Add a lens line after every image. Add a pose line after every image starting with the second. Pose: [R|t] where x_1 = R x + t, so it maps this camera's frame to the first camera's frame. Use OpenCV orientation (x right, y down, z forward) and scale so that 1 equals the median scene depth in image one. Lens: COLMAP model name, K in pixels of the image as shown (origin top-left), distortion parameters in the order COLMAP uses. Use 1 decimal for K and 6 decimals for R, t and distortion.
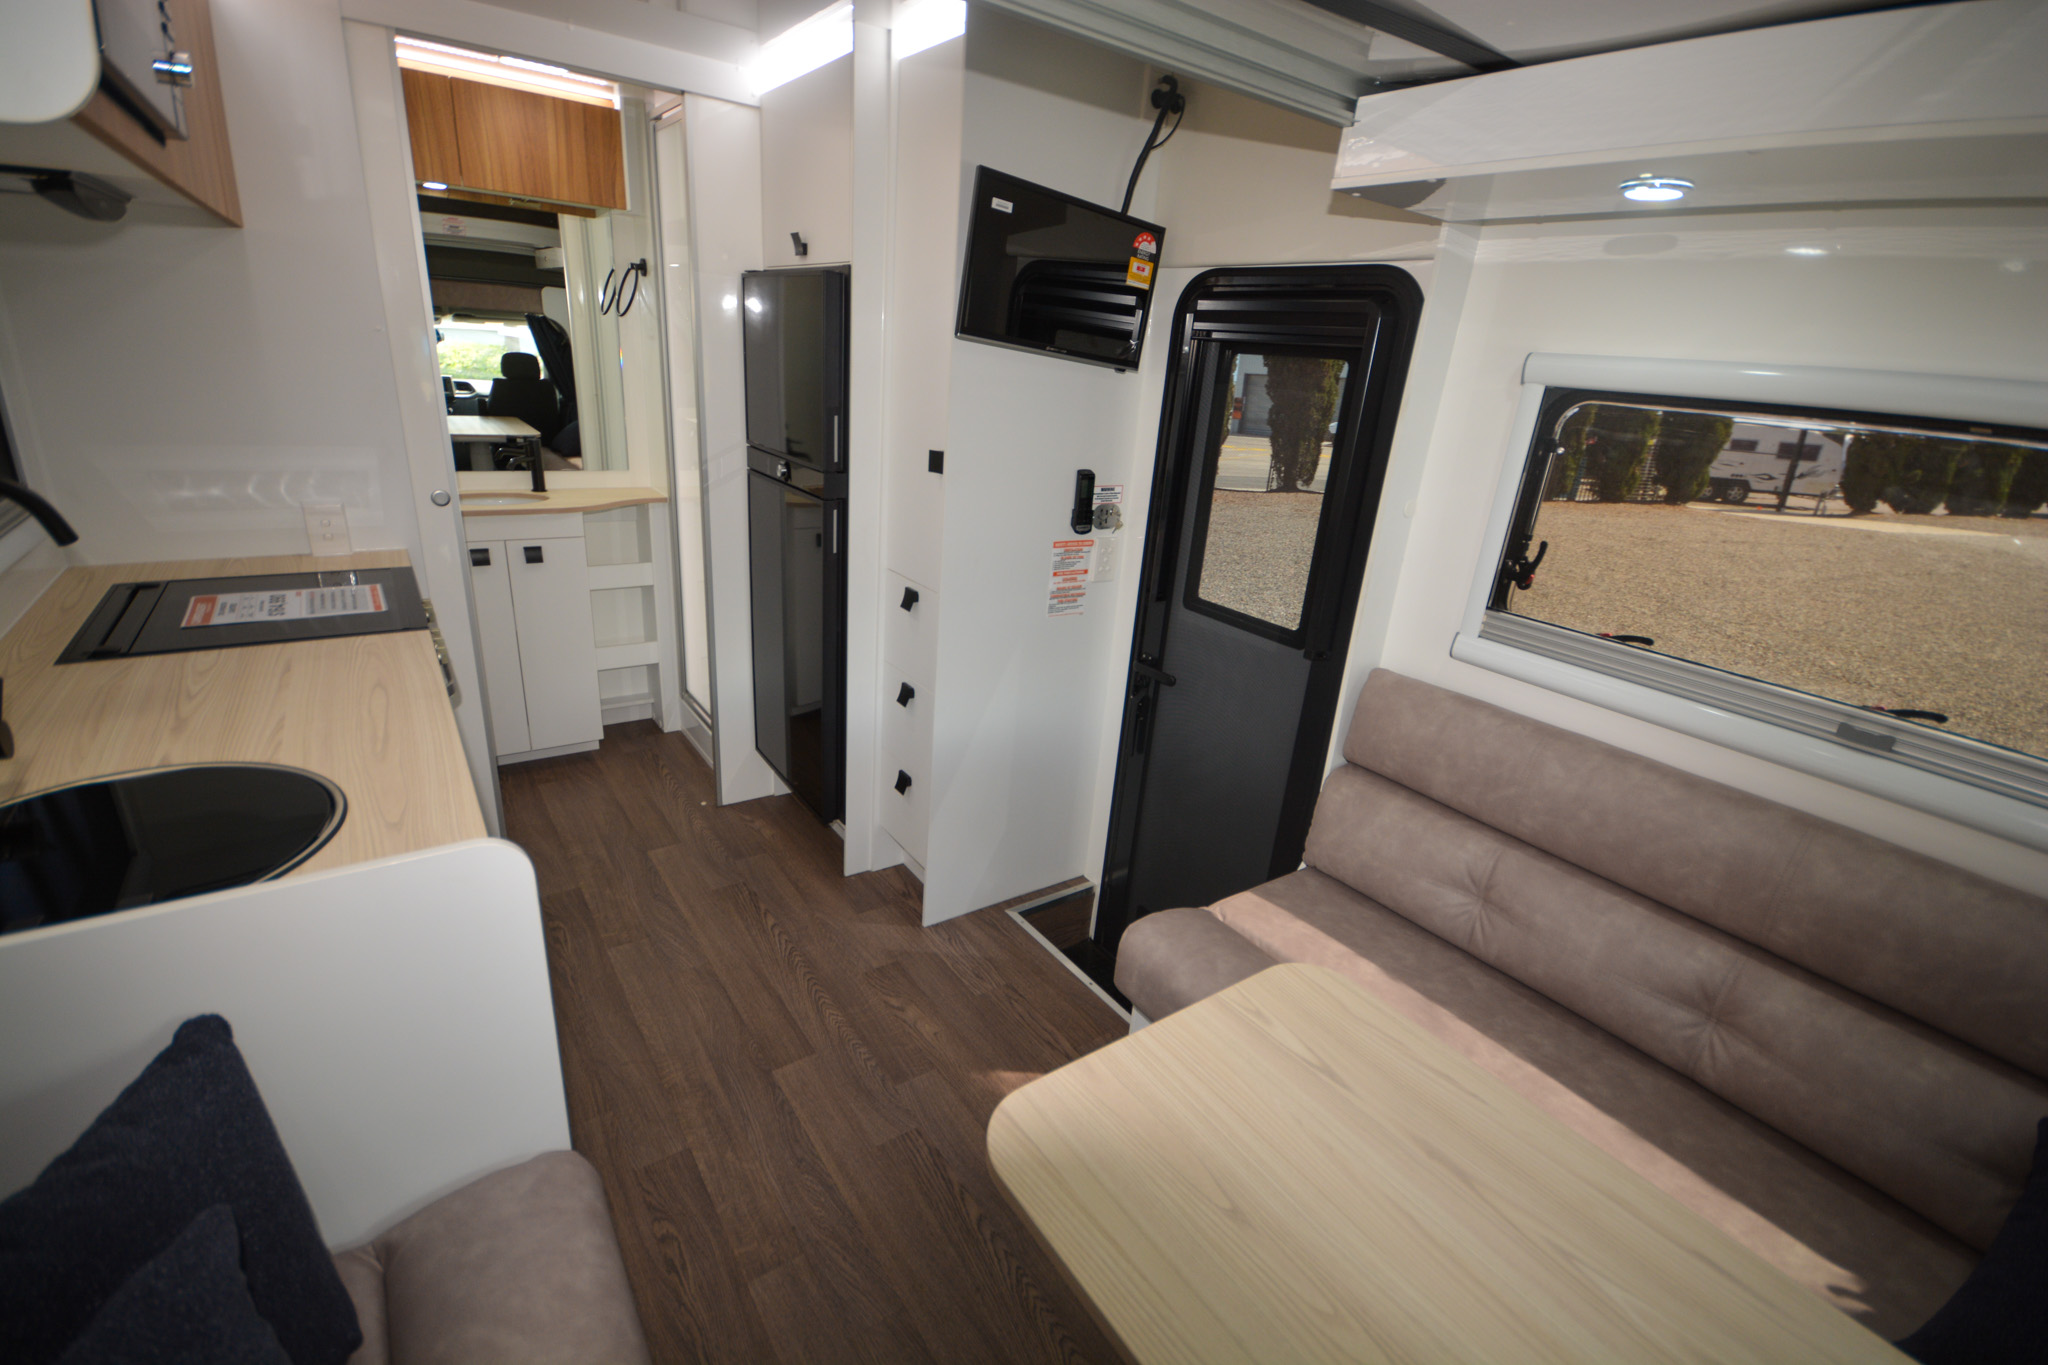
lens RADIAL K [[895.6, 0, 1024.9], [0, 895.6, 685.0], [0, 0, 1]] dist [0.009881, -0.013000]
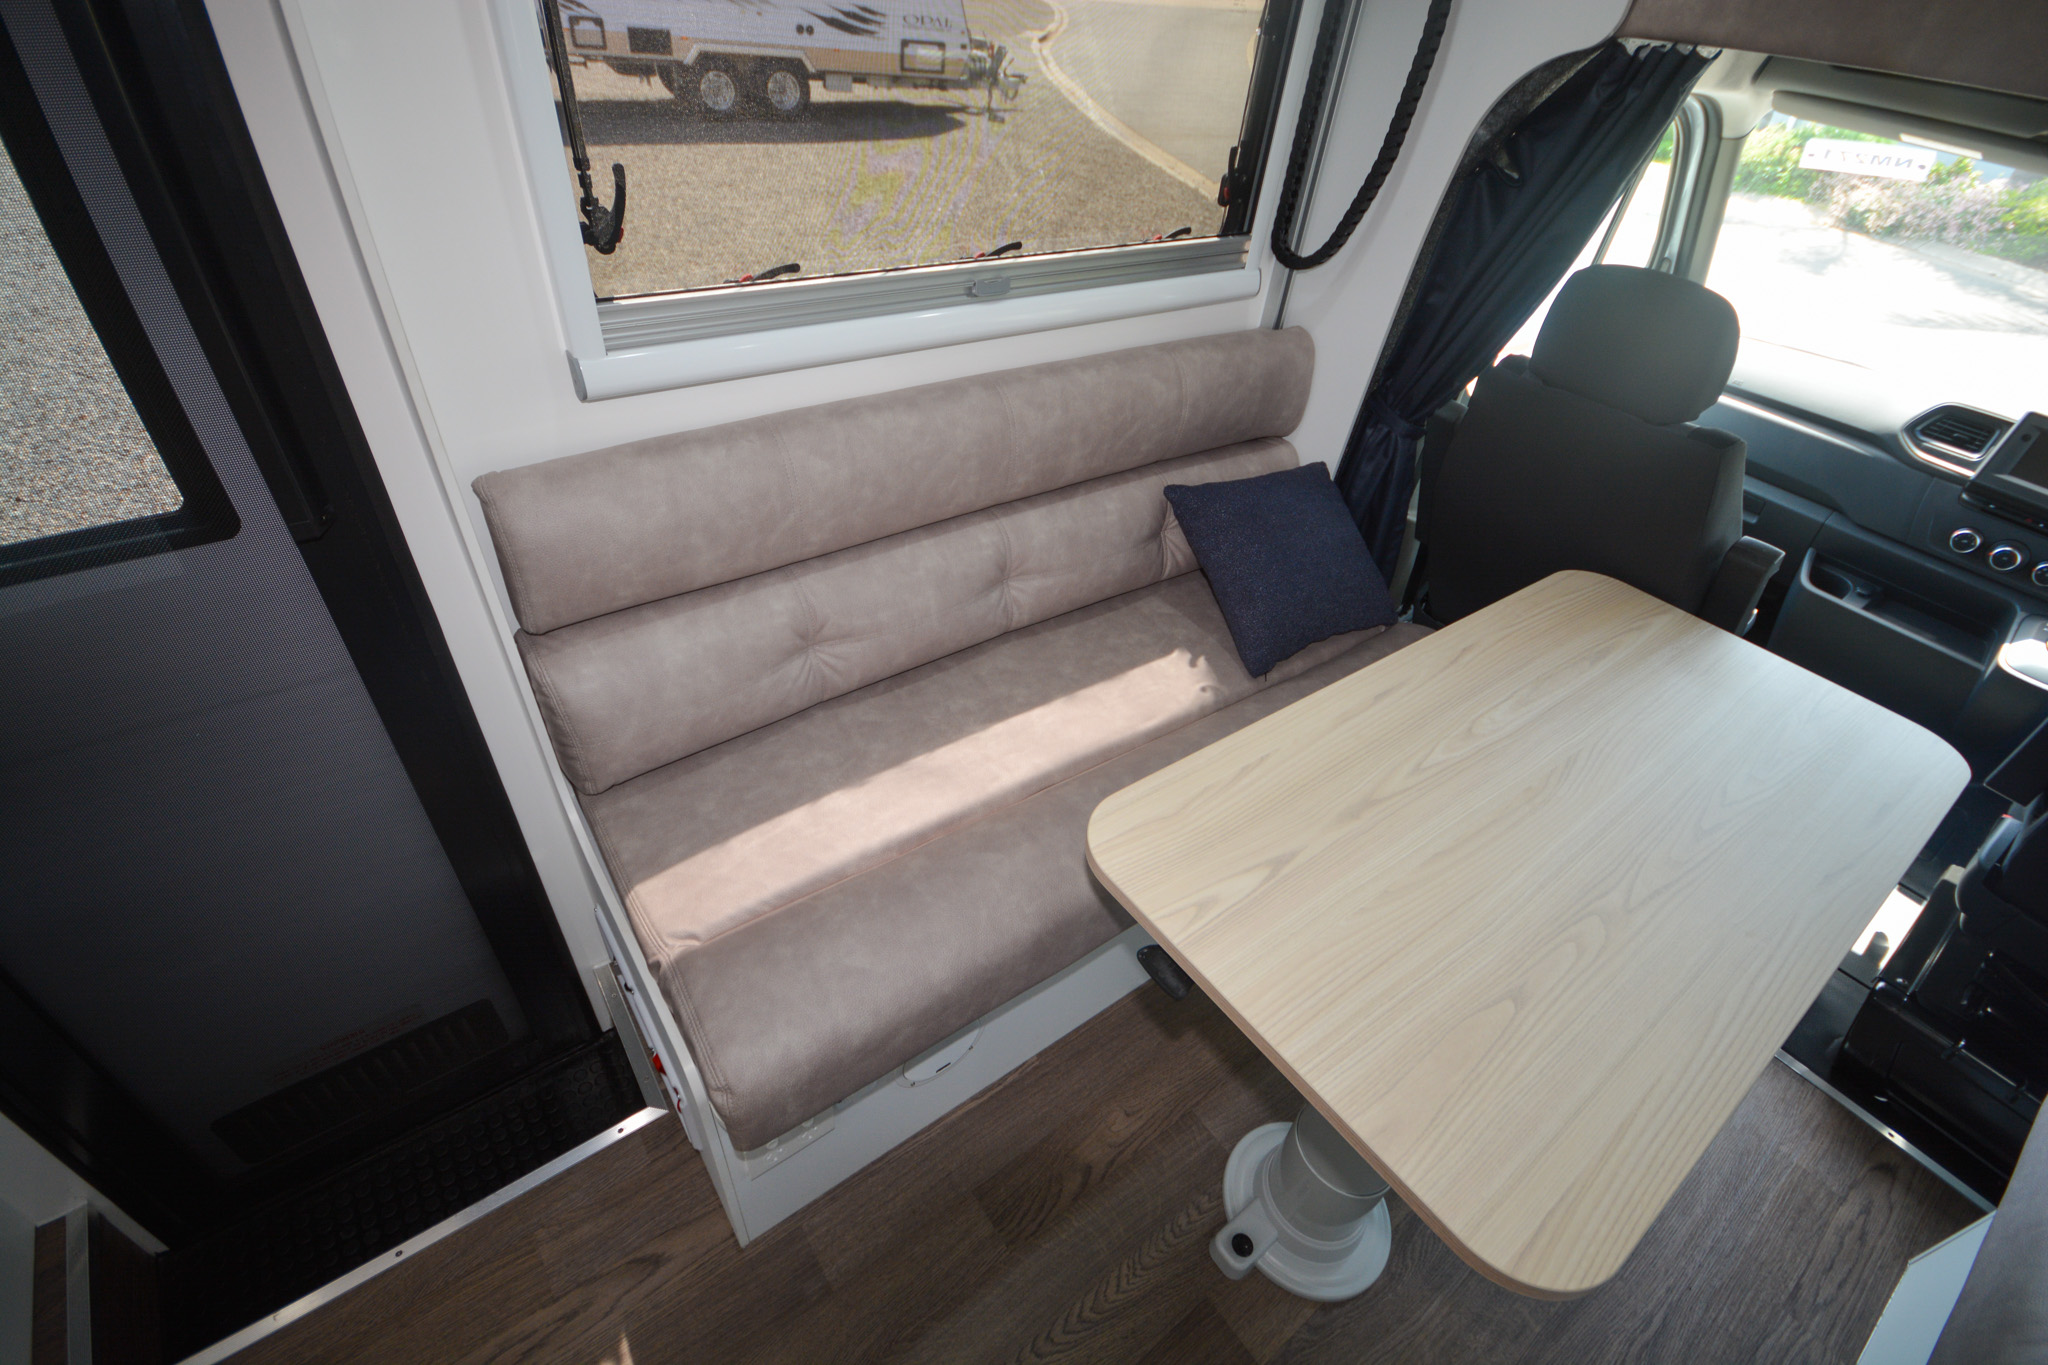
lens RADIAL K [[895.6, 0, 1016.2], [0, 895.6, 689.5], [0, 0, 1]] dist [0.009881, -0.013000]
pose [[-0.006289, -0.687789, 0.725884, -0.114996], [0.276326, 0.696438, 0.662282, -0.212476], [-0.961043, 0.204746, 0.185674, 0.610148]]
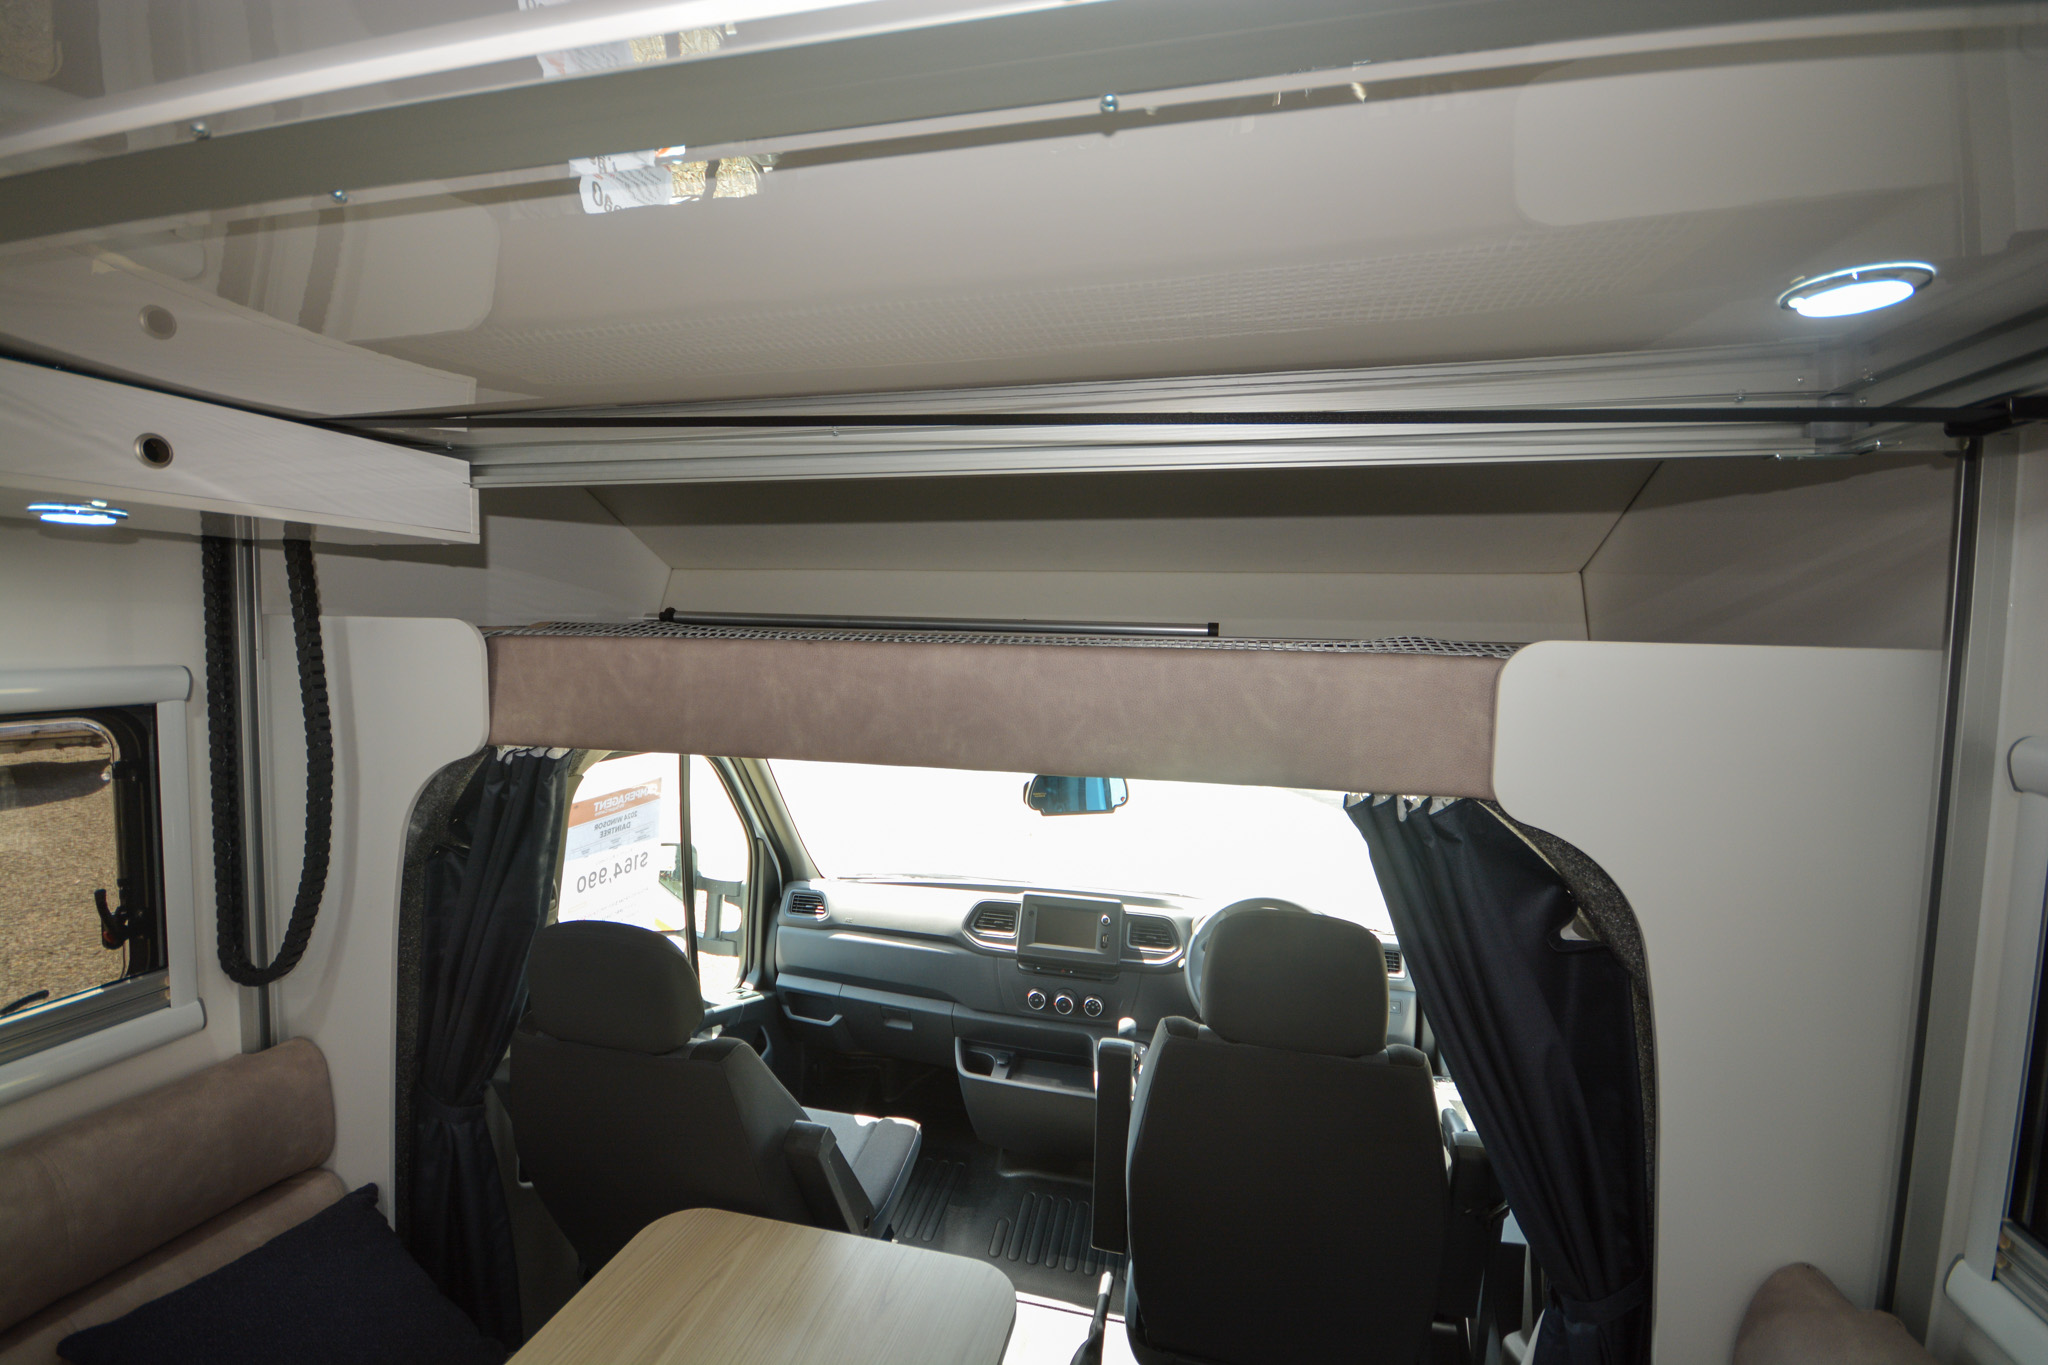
lens RADIAL K [[895.6, 0, 1017.3], [0, 895.6, 687.3], [0, 0, 1]] dist [0.009881, -0.013000]
pose [[-0.651425, -0.140981, 0.745500, -0.125682], [0.198203, 0.916843, 0.346575, -0.200001], [-0.732367, 0.373528, -0.569311, 0.281435]]
